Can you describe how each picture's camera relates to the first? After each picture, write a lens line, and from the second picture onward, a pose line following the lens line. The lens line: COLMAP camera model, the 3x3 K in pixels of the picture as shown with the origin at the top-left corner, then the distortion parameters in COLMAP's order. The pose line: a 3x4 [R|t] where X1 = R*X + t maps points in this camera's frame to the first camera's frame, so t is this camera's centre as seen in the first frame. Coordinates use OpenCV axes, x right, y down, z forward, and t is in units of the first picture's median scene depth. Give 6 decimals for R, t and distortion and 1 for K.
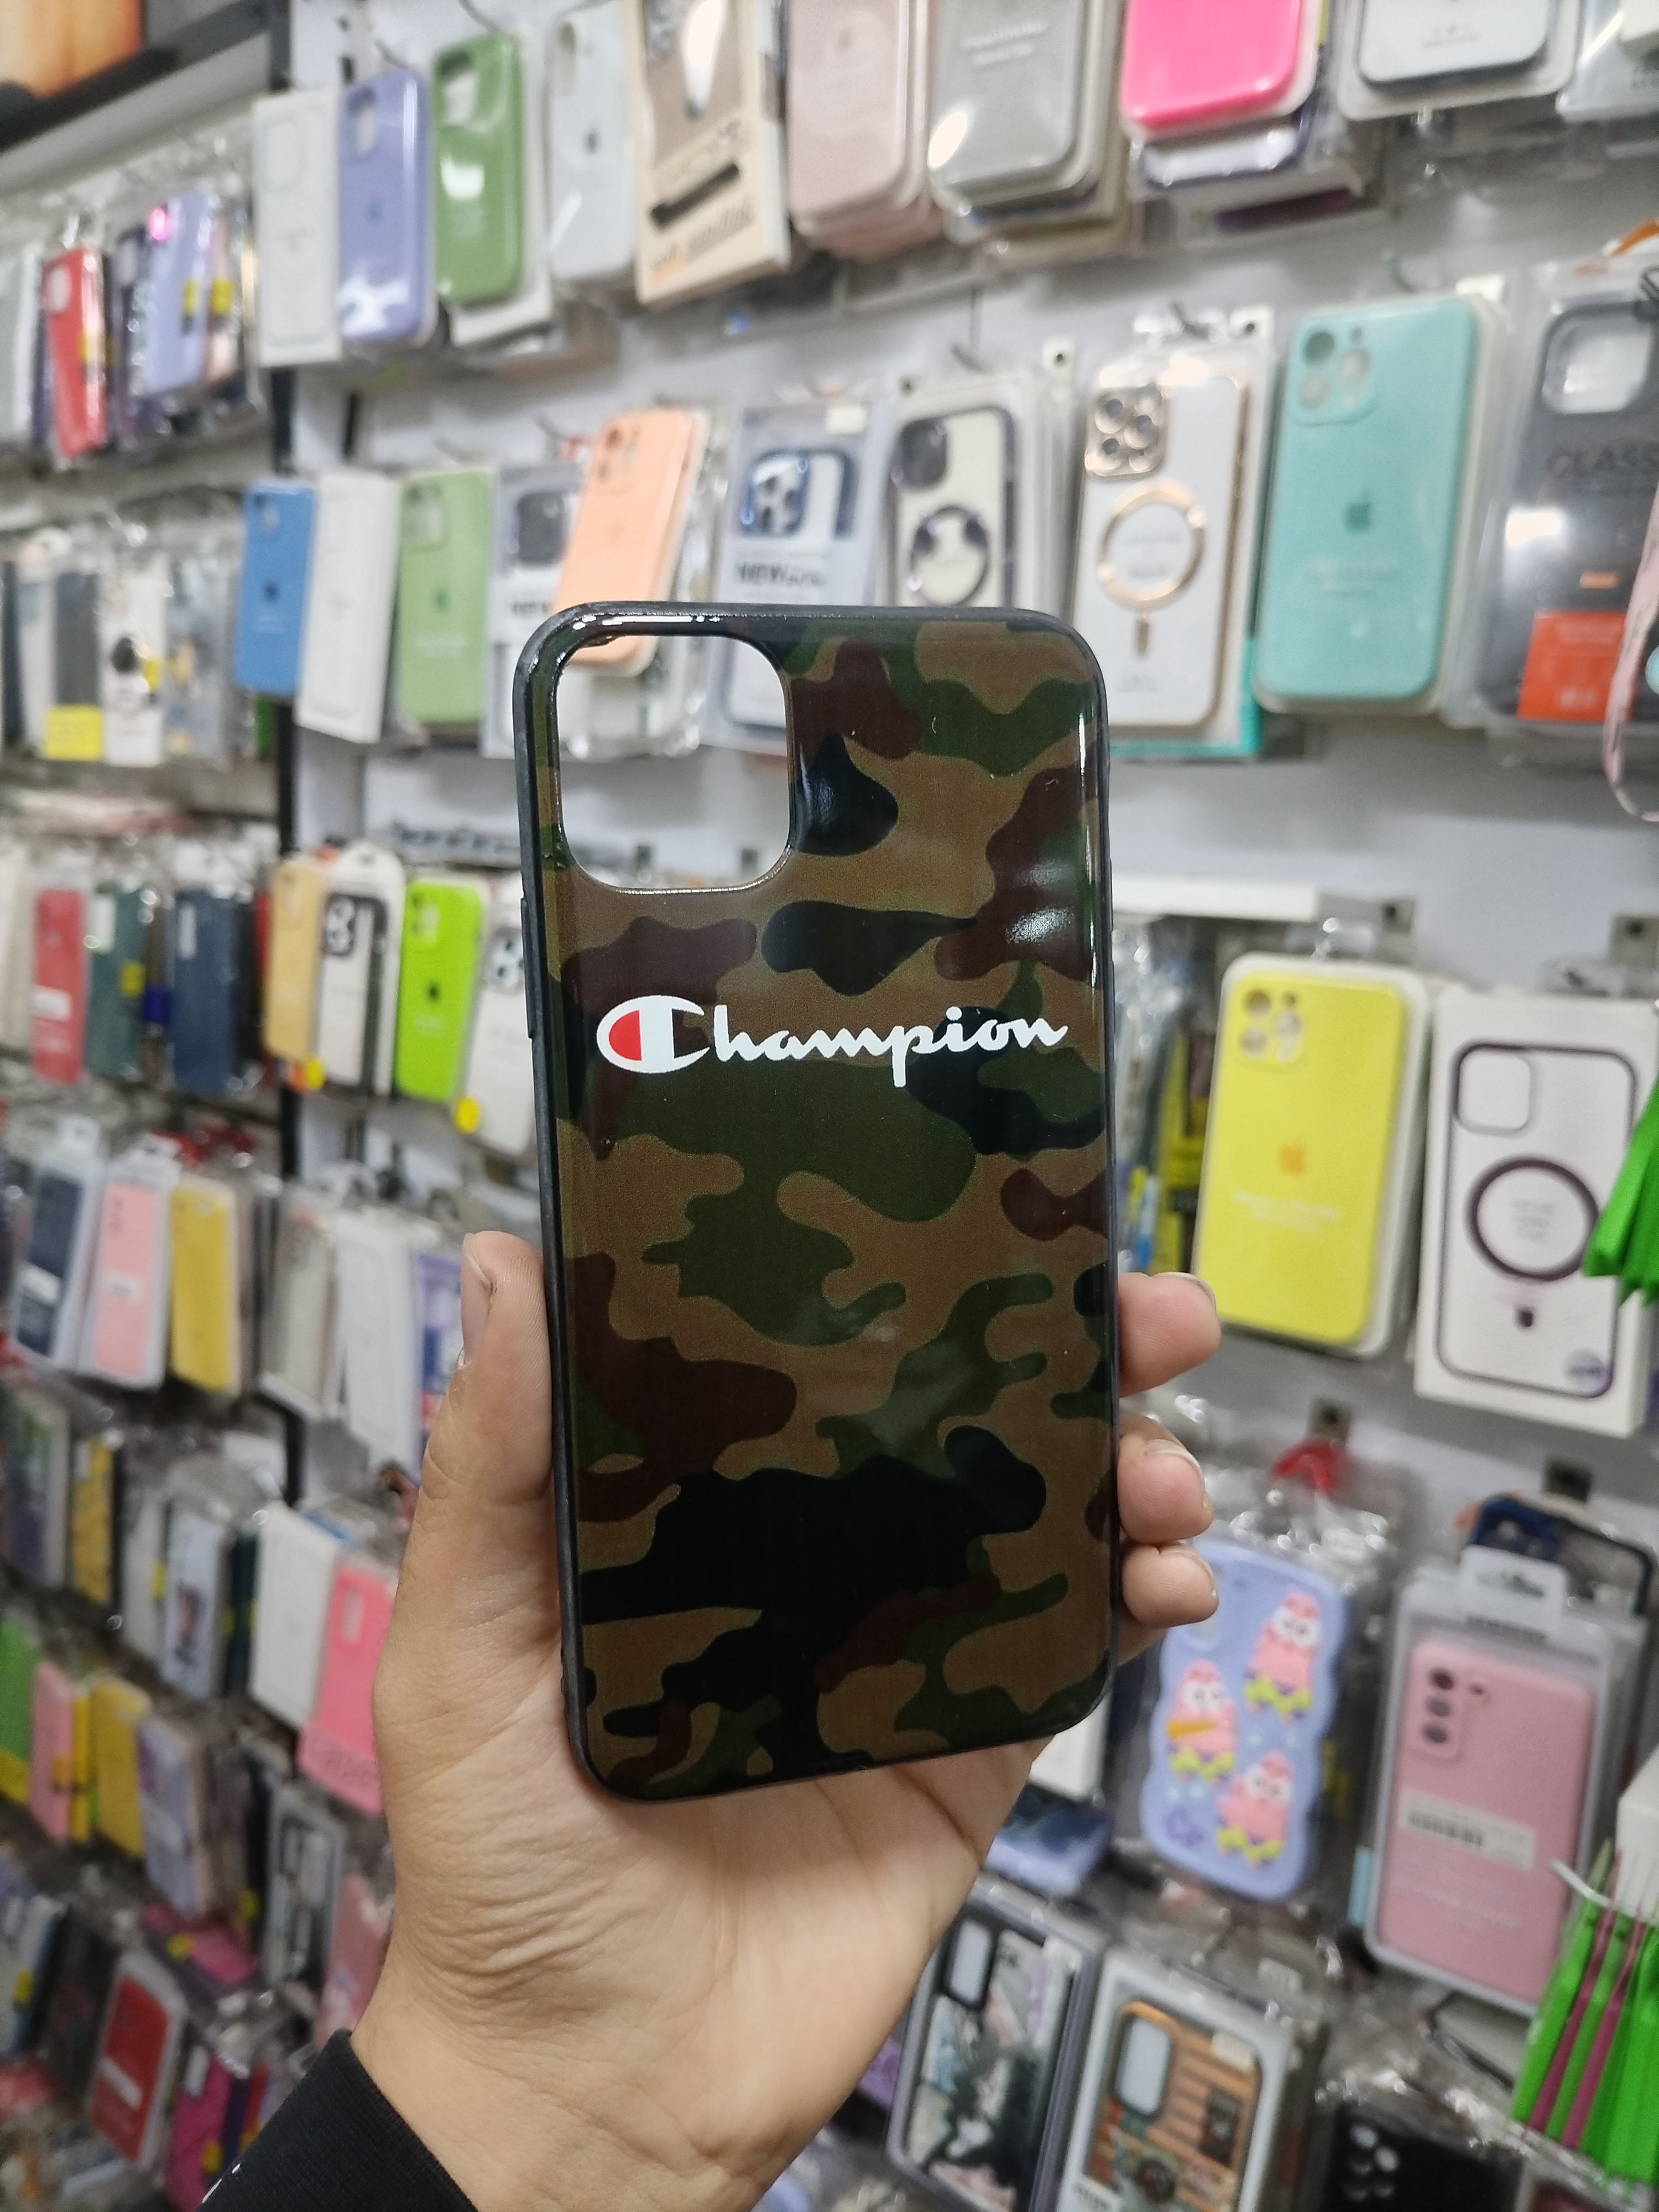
lens RADIAL K [[1686.5, 0, 829.5], [0, 1686.5, 1106.0], [0, 0, 1]] dist [-0.022967, 0.006124]
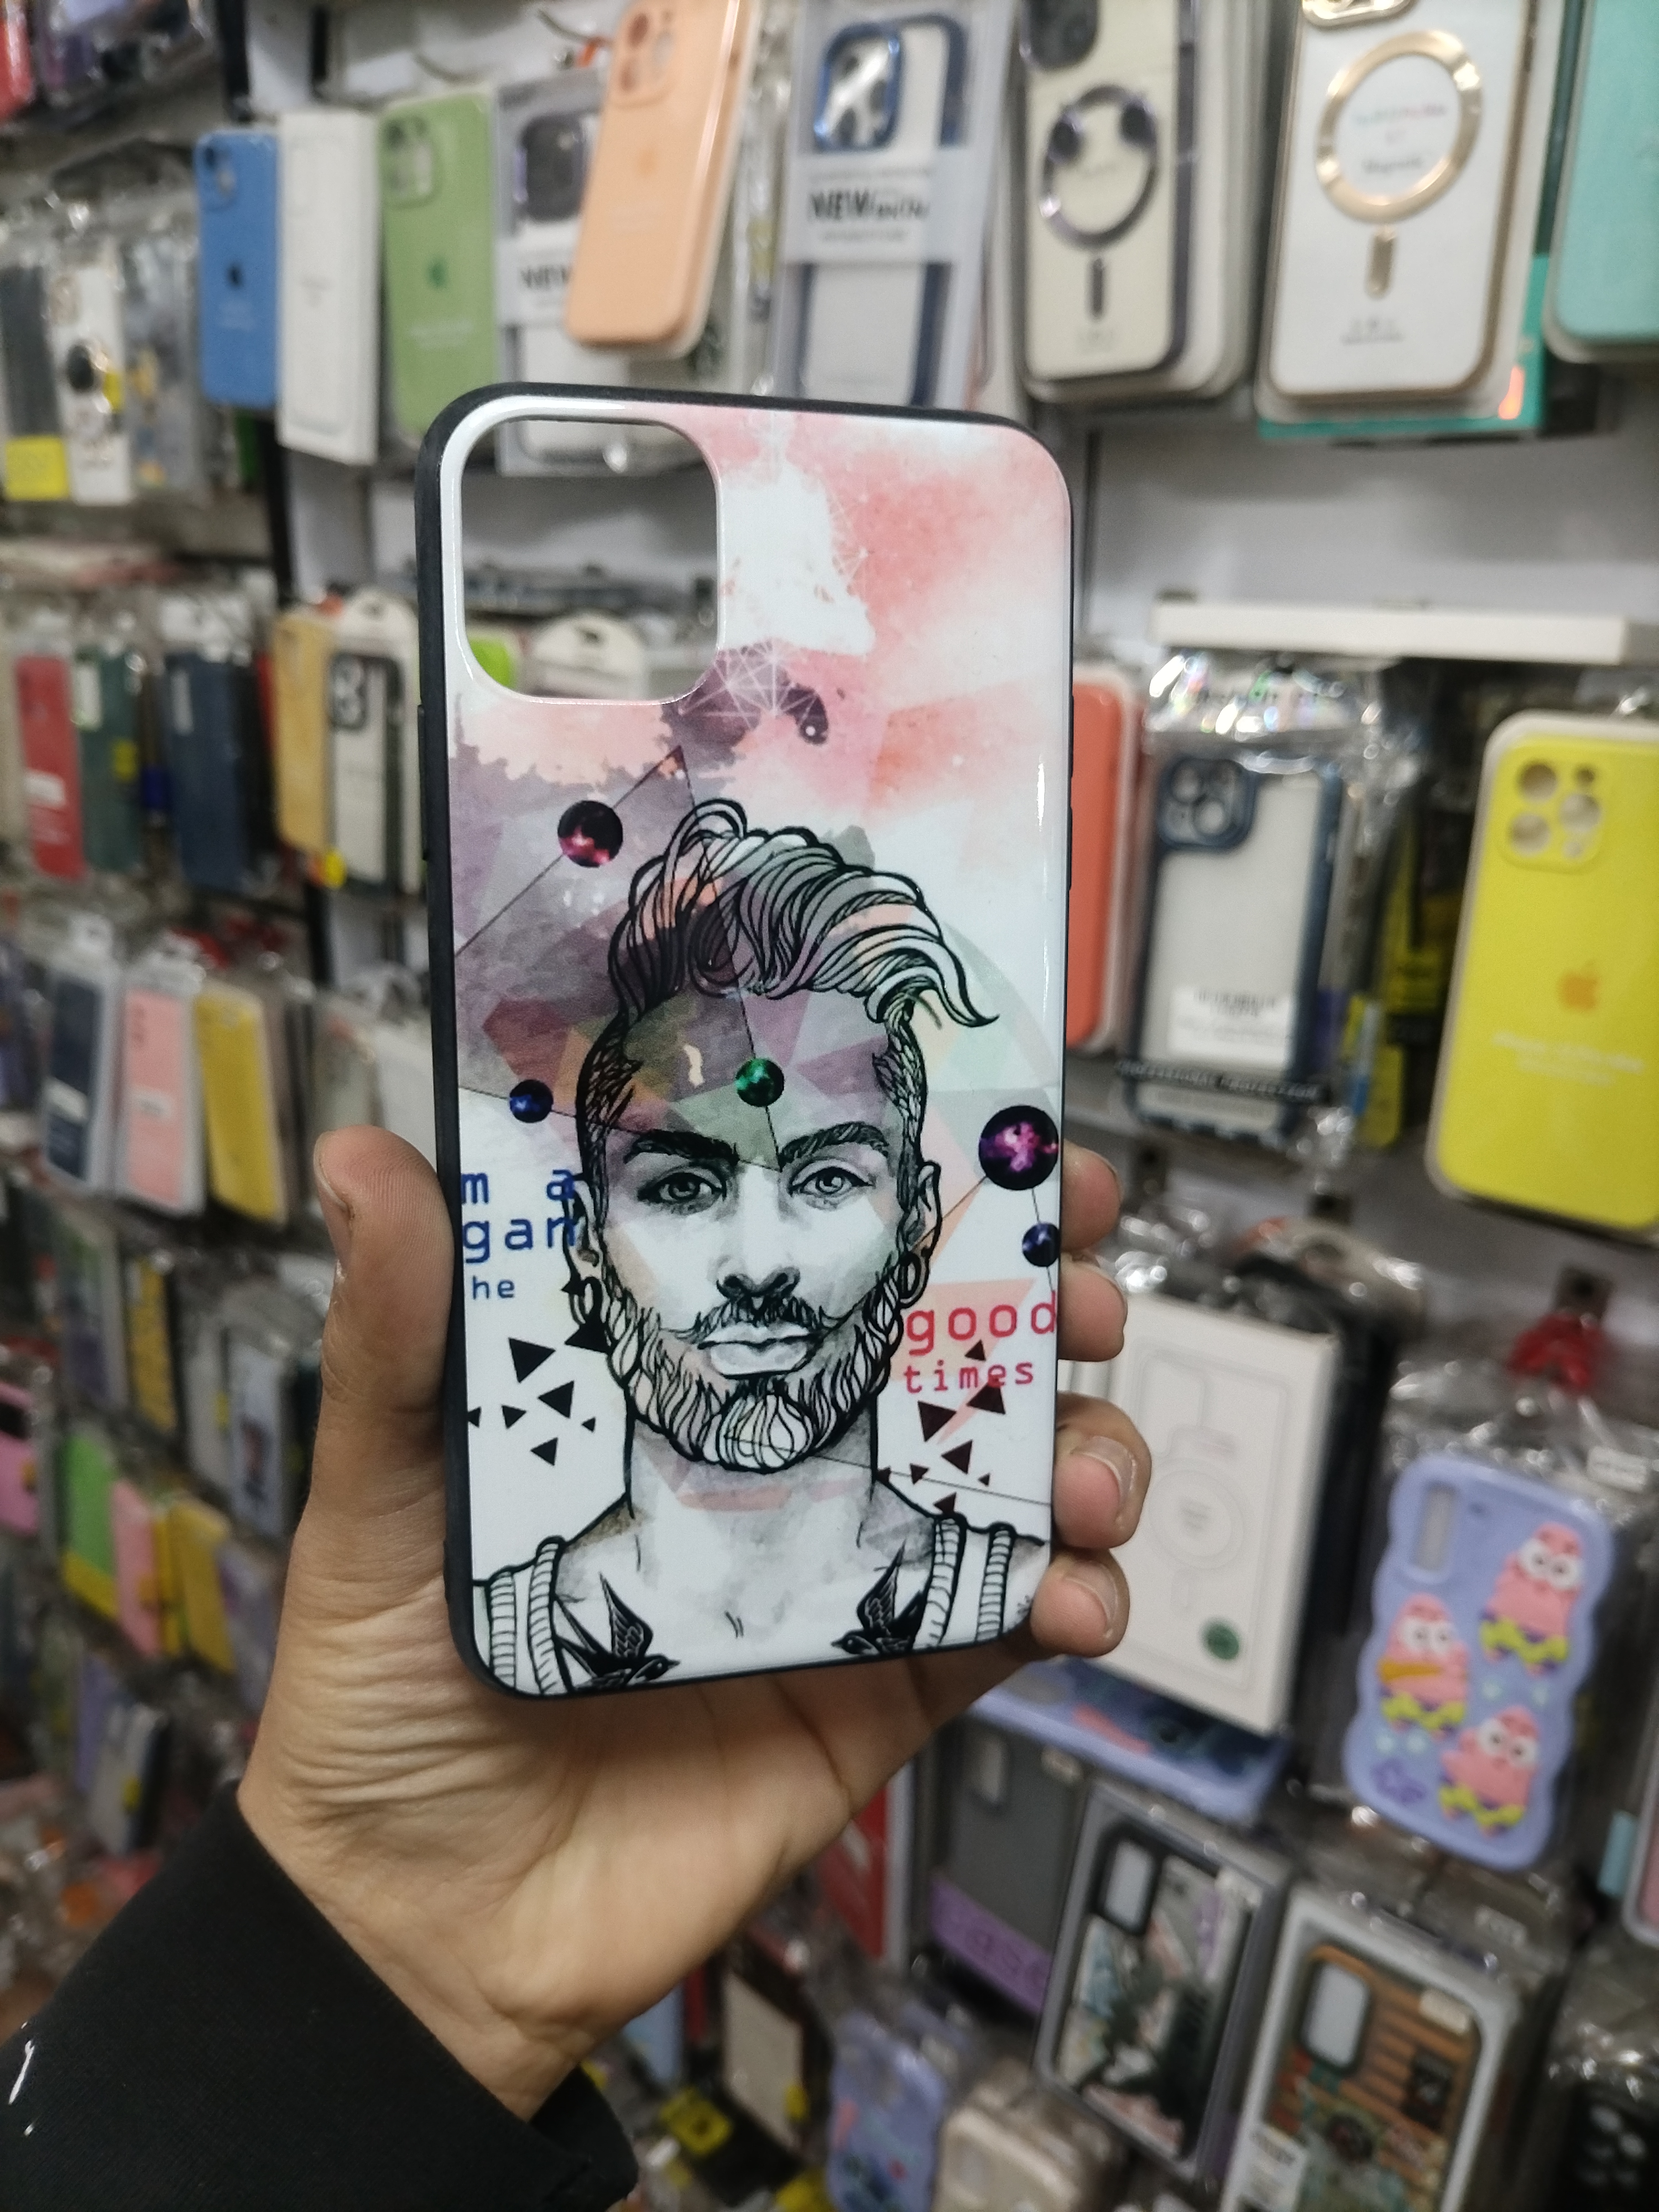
lens RADIAL K [[1691.3, 0, 836.1], [0, 1691.3, 1100.5], [0, 0, 1]] dist [-0.023444, 0.001244]
pose [[0.998570, -0.025163, -0.047167, -0.017293], [0.032275, 0.987122, 0.156681, -0.038500], [0.042617, -0.157979, 0.986522, 0.190523]]
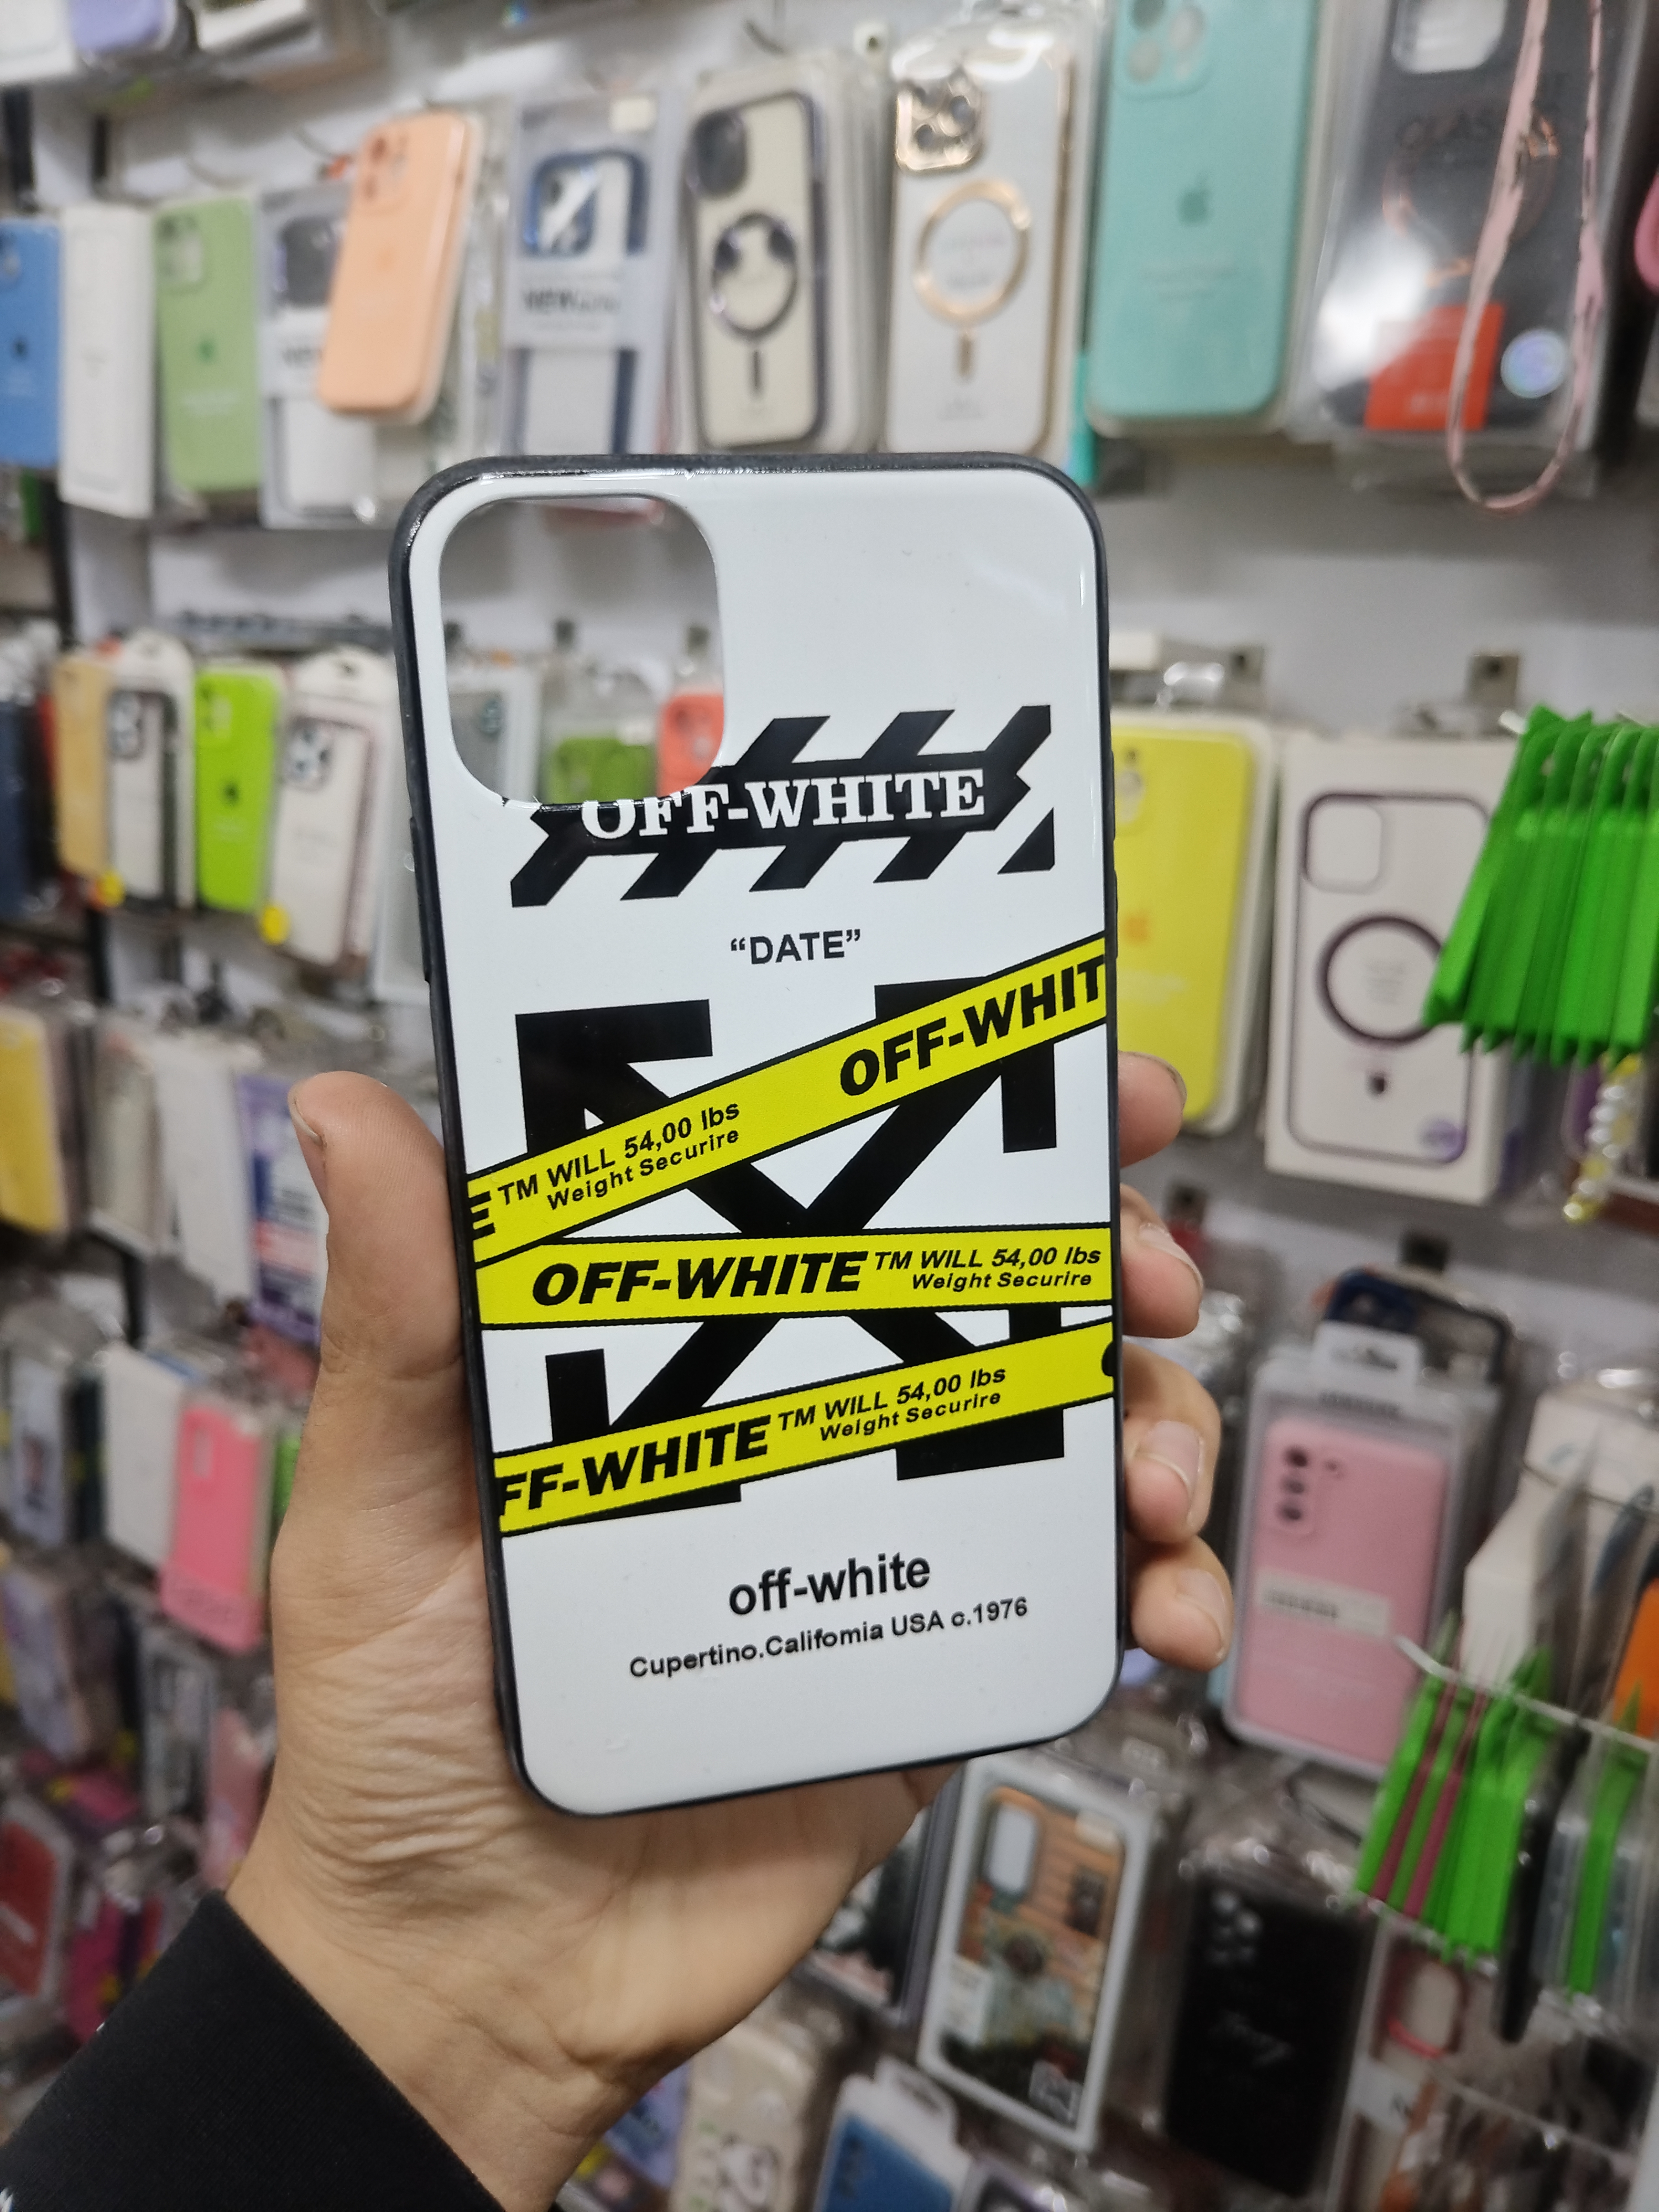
lens RADIAL K [[1686.5, 0, 829.5], [0, 1686.5, 1106.0], [0, 0, 1]] dist [-0.022967, 0.006124]
pose [[0.997087, -0.042503, 0.063336, 0.032257], [0.035469, 0.993483, 0.108317, 0.018090], [-0.067527, -0.105755, 0.992097, 0.054435]]
